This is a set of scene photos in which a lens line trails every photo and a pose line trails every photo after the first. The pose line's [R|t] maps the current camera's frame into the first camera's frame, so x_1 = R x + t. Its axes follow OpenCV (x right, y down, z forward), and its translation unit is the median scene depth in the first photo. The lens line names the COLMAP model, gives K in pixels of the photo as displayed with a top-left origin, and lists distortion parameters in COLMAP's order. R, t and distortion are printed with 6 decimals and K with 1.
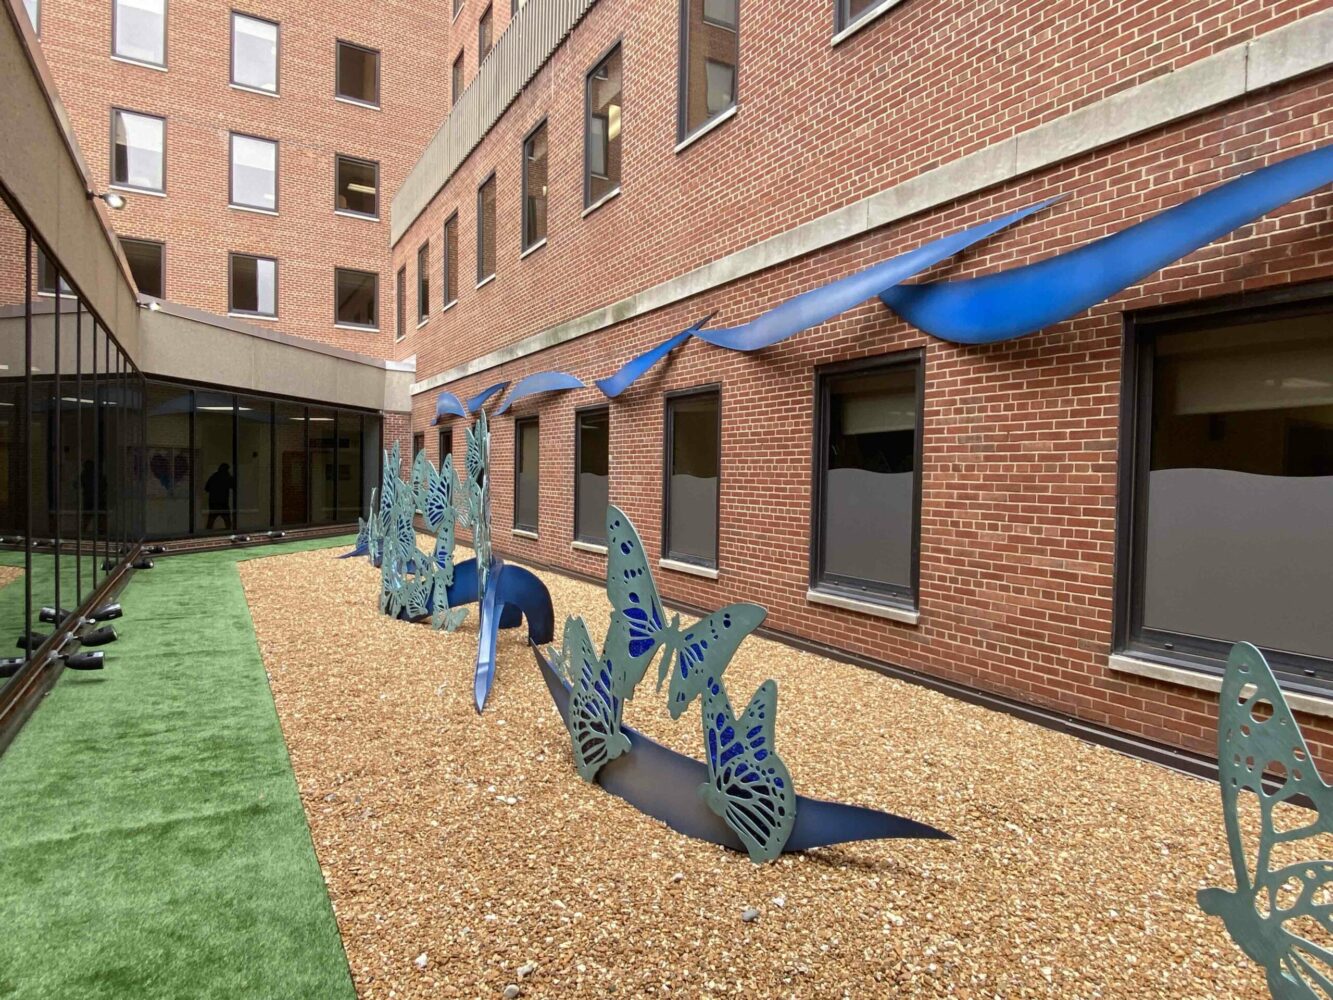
lens RADIAL K [[756.7, 0, 678.8], [0, 756.7, 496.1], [0, 0, 1]] dist [0.026338, -0.027246]
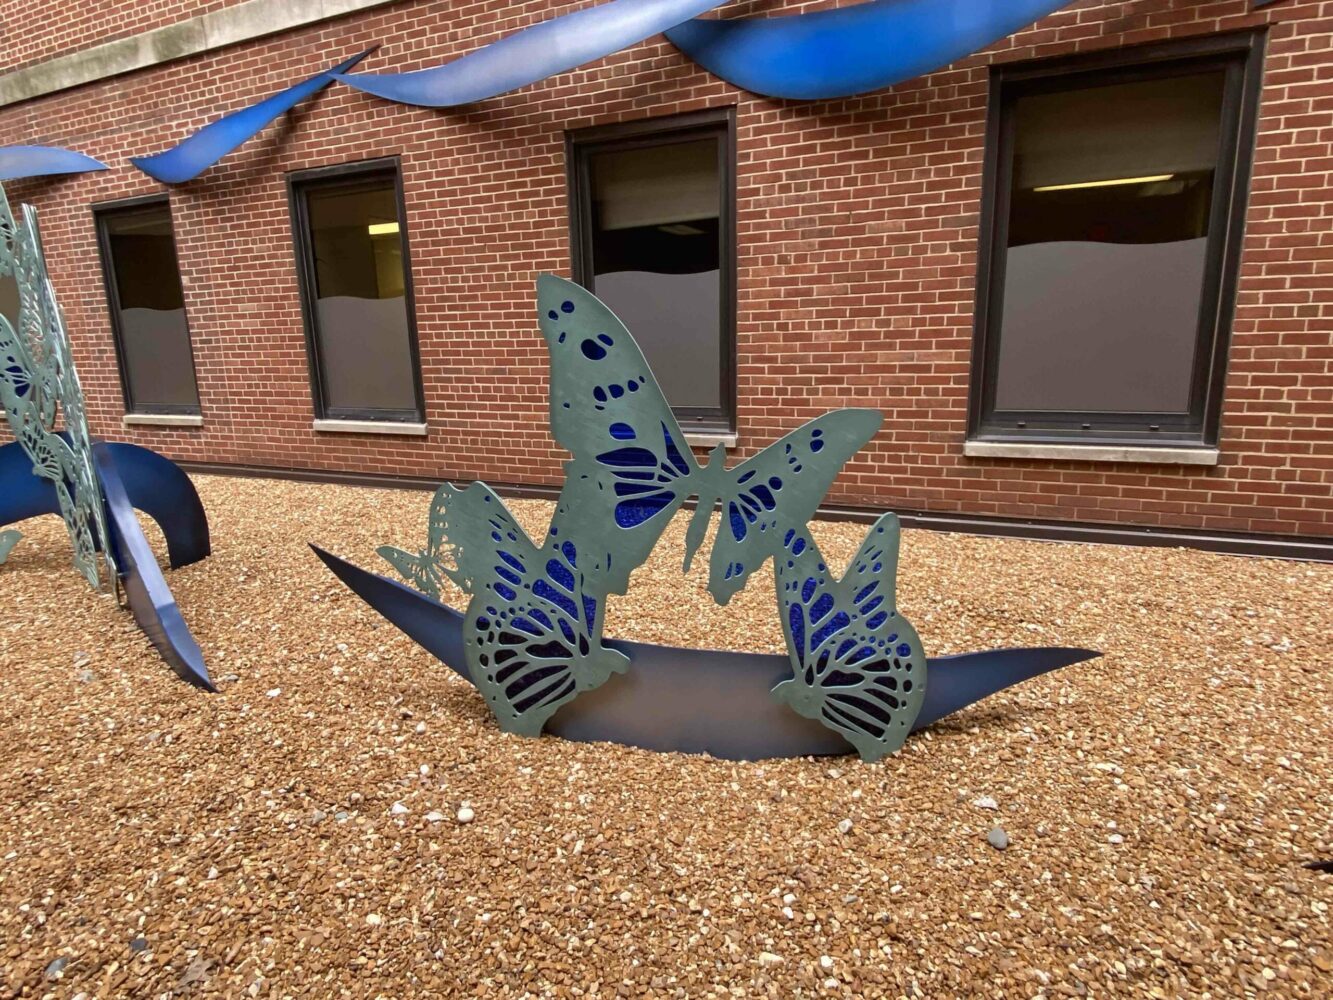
lens RADIAL K [[756.7, 0, 674.5], [0, 756.7, 495.5], [0, 0, 1]] dist [0.026338, -0.027246]
pose [[0.819150, -0.160928, 0.550541, -0.287402], [0.057663, 0.978077, 0.200103, 0.052537], [-0.570674, -0.132169, 0.810471, 0.383133]]
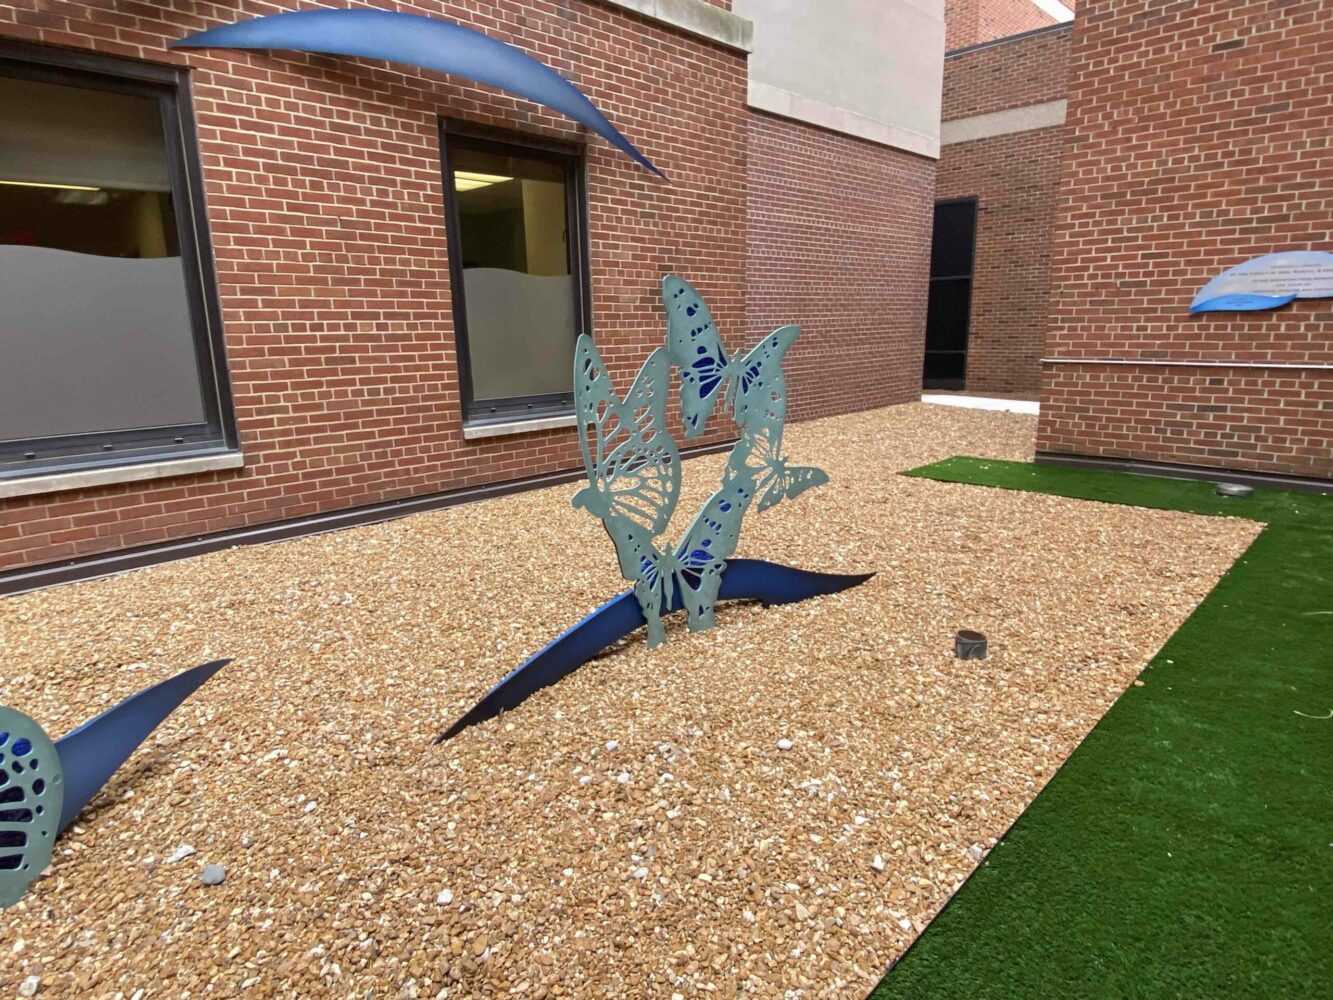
lens RADIAL K [[756.7, 0, 661.4], [0, 756.7, 496.9], [0, 0, 1]] dist [0.026338, -0.027246]
pose [[-0.228942, -0.234975, 0.944655, -0.328516], [0.038052, 0.967527, 0.249887, 0.046252], [-0.972696, 0.093156, -0.212566, 0.432473]]
